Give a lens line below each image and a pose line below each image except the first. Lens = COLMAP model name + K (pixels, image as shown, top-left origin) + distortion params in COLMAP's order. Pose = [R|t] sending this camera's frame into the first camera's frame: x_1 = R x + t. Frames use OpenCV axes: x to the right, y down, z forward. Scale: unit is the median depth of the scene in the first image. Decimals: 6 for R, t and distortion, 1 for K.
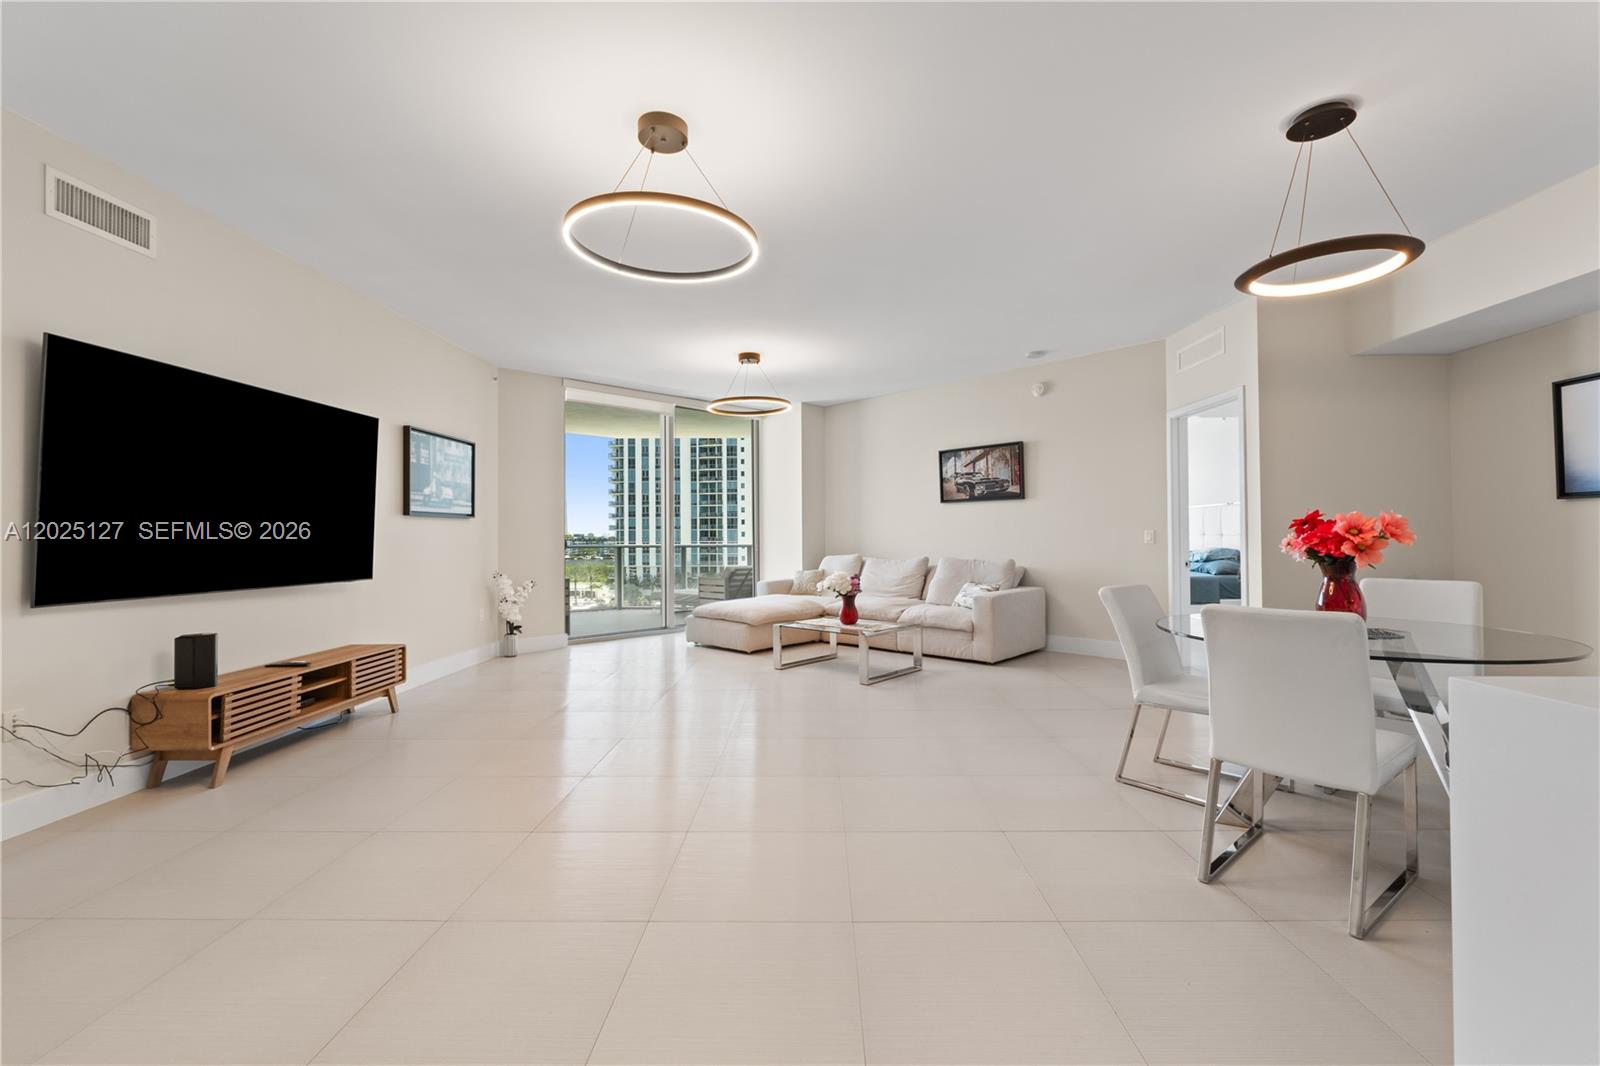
lens RADIAL K [[672.7, 0, 807.8], [0, 672.7, 529.3], [0, 0, 1]] dist [-0.009323, -0.000082]
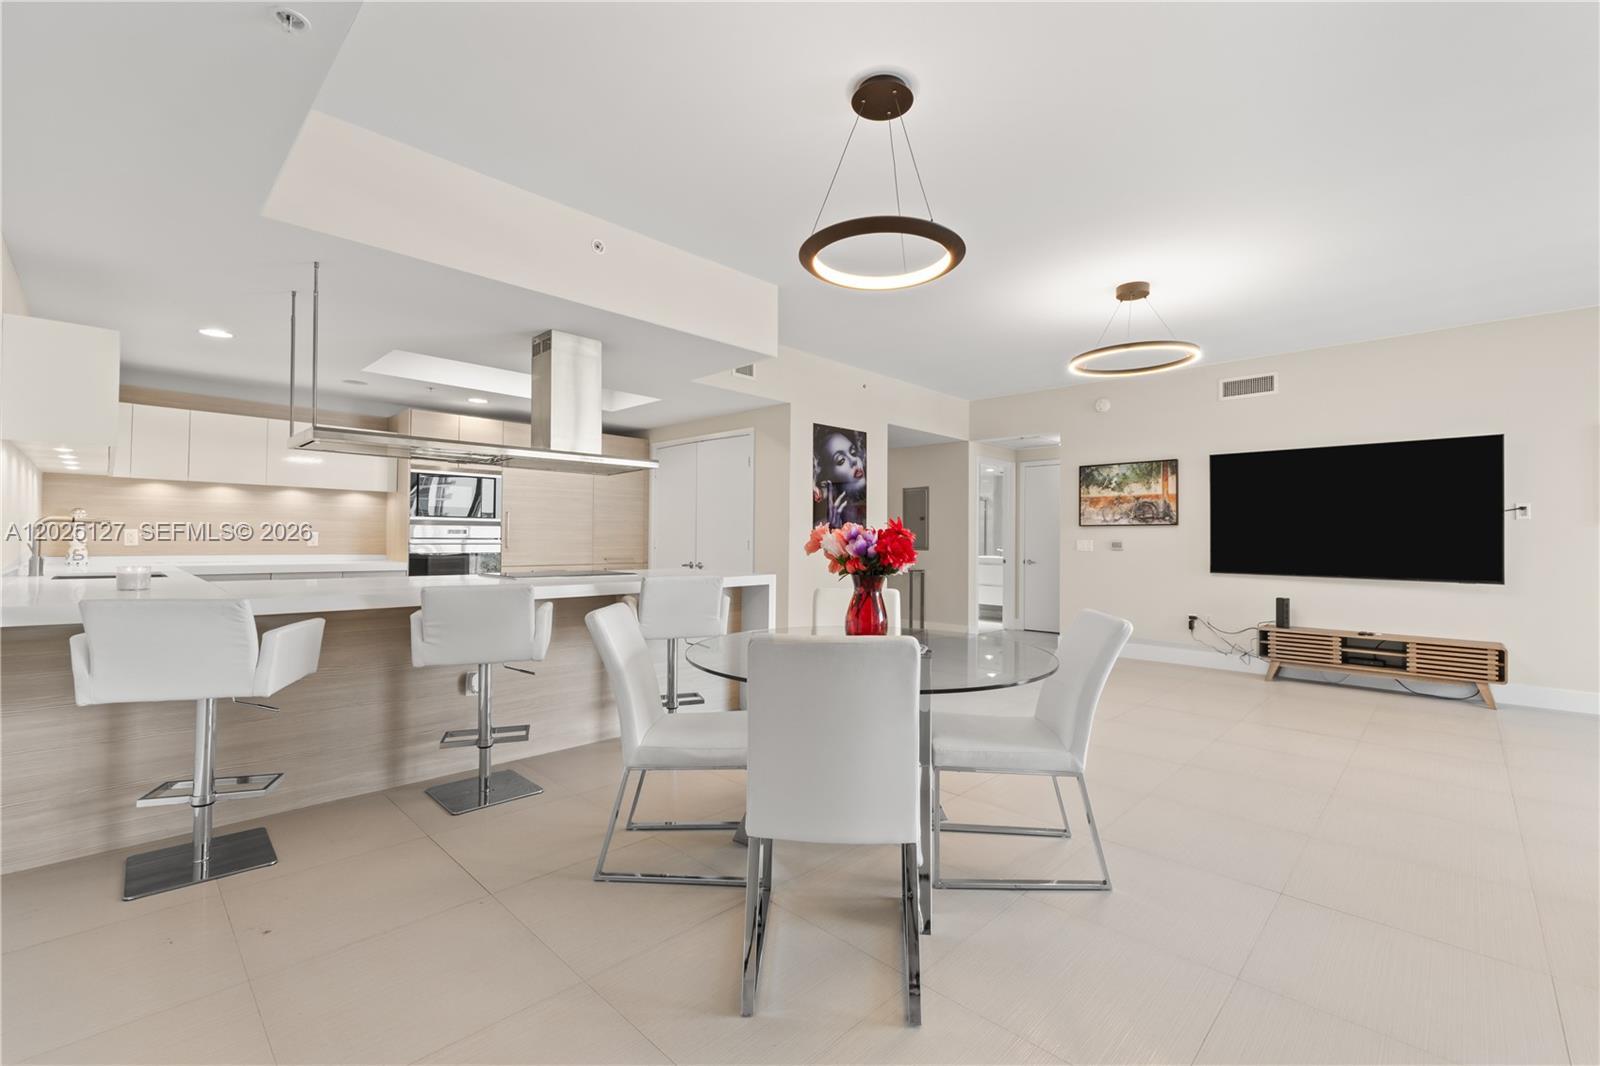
lens RADIAL K [[686.6, 0, 807.8], [0, 686.6, 526.8], [0, 0, 1]] dist [-0.001996, -0.000498]
pose [[-0.676940, -0.014289, -0.735900, 0.945638], [0.003210, 0.999745, -0.022365, 0.002998], [0.736031, -0.017502, -0.676721, 0.951913]]
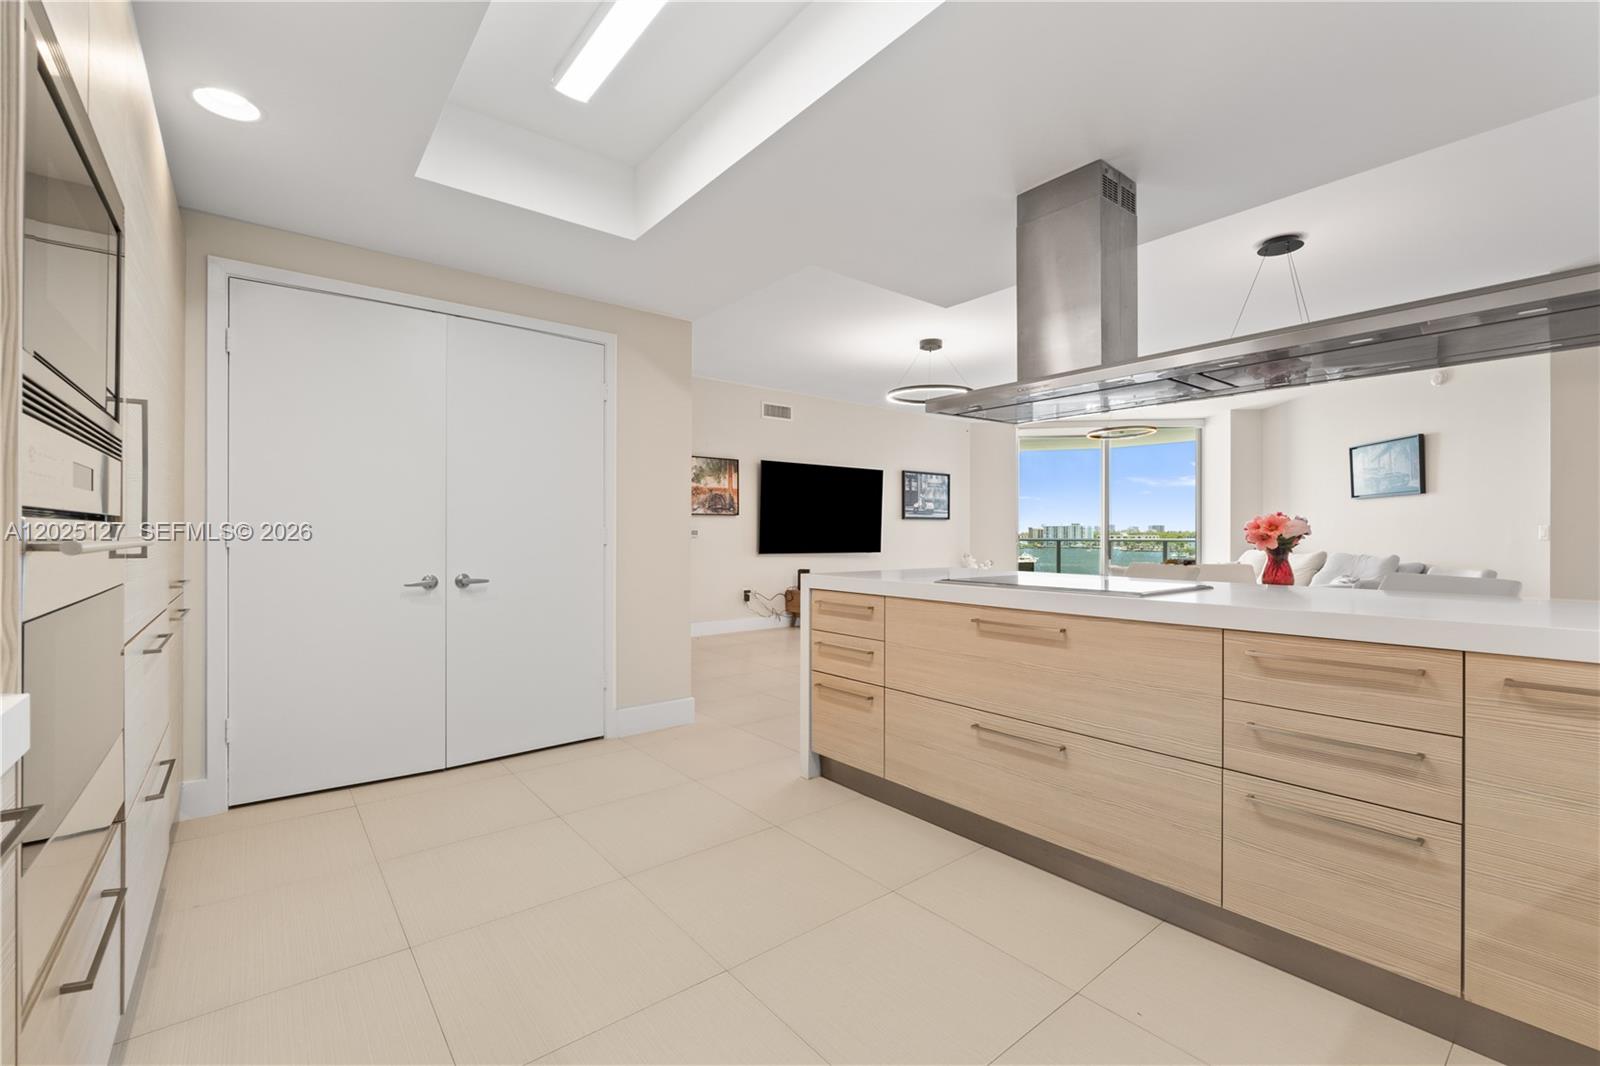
lens RADIAL K [[674.5, 0, 802.2], [0, 674.5, 535.0], [0, 0, 1]] dist [-0.002440, -0.000487]
pose [[0.637765, 0.006421, -0.770204, 0.751052], [0.003624, 0.999929, 0.011336, 0.000158], [0.770223, -0.010021, 0.637696, -0.454452]]
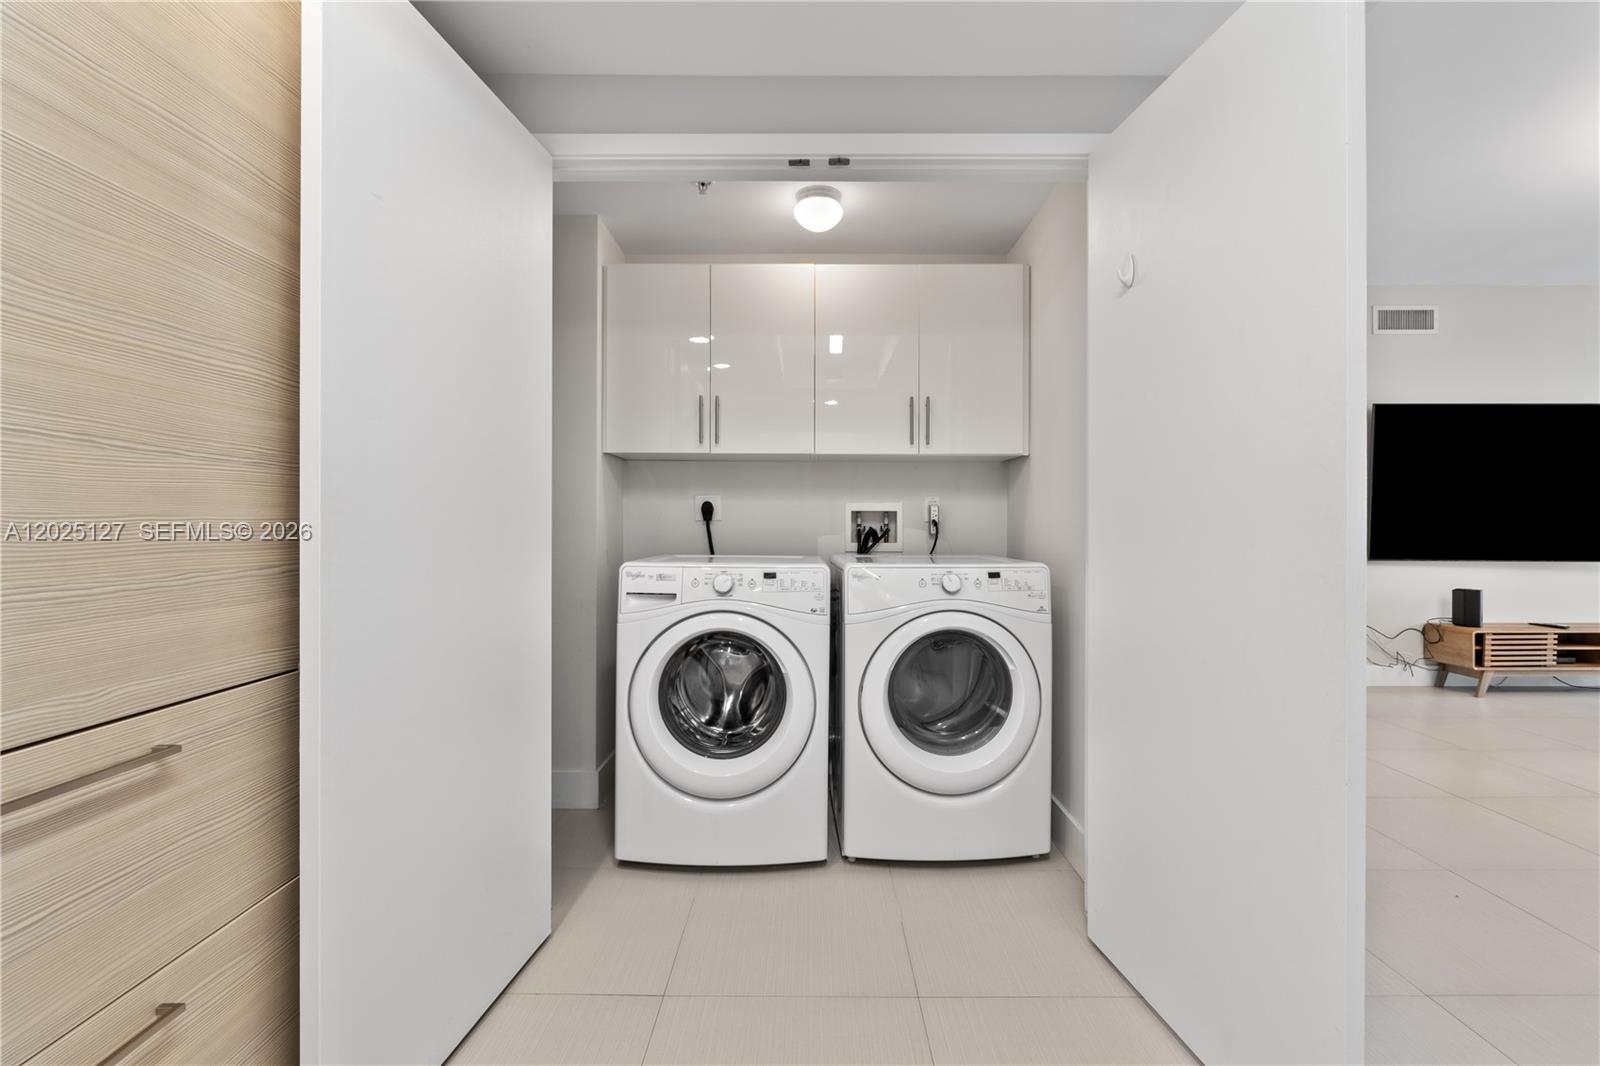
lens RADIAL K [[720.6, 0, 803.9], [0, 720.6, 525.1], [0, 0, 1]] dist [-0.001917, -0.000444]
pose [[0.010184, 0.005214, -0.999935, 0.440407], [0.011929, 0.999915, 0.005335, -0.003019], [0.999877, -0.011983, 0.010121, -0.314389]]
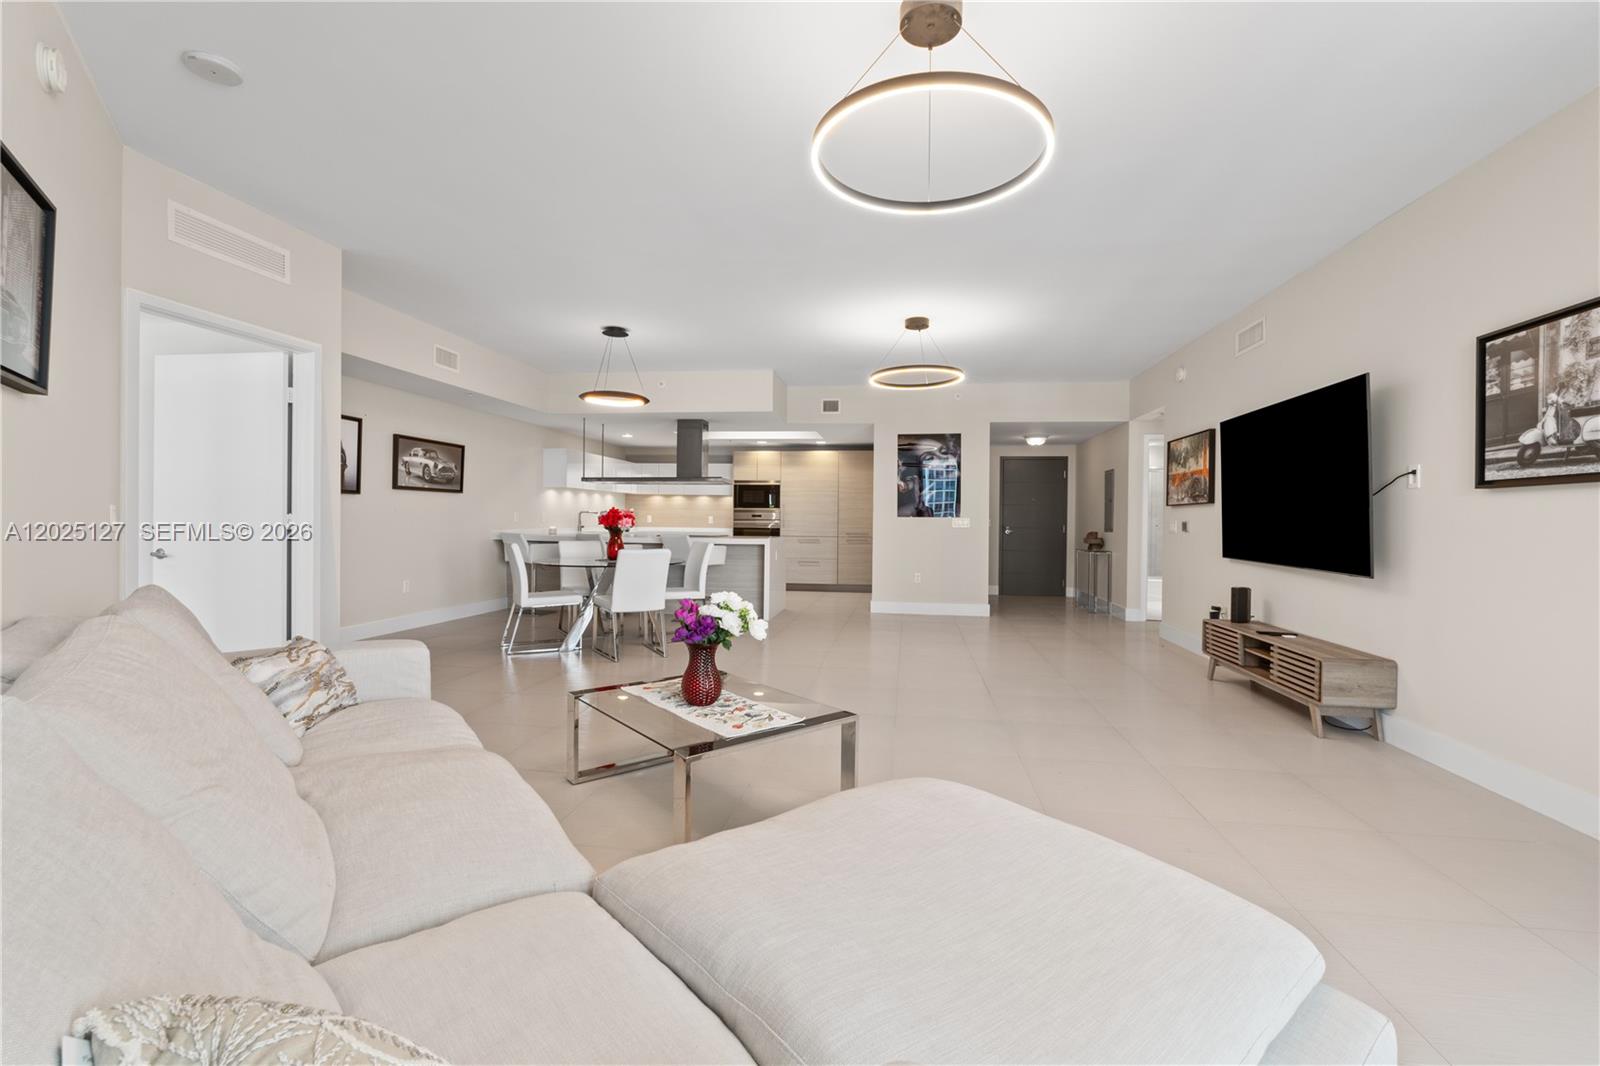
lens RADIAL K [[686.6, 0, 807.8], [0, 686.6, 526.8], [0, 0, 1]] dist [-0.001996, -0.000498]
pose [[-0.991433, -0.007136, 0.130424, -0.102958], [-0.007342, 0.999972, -0.001097, 0.020180], [-0.130412, -0.002045, -0.991458, 1.943005]]
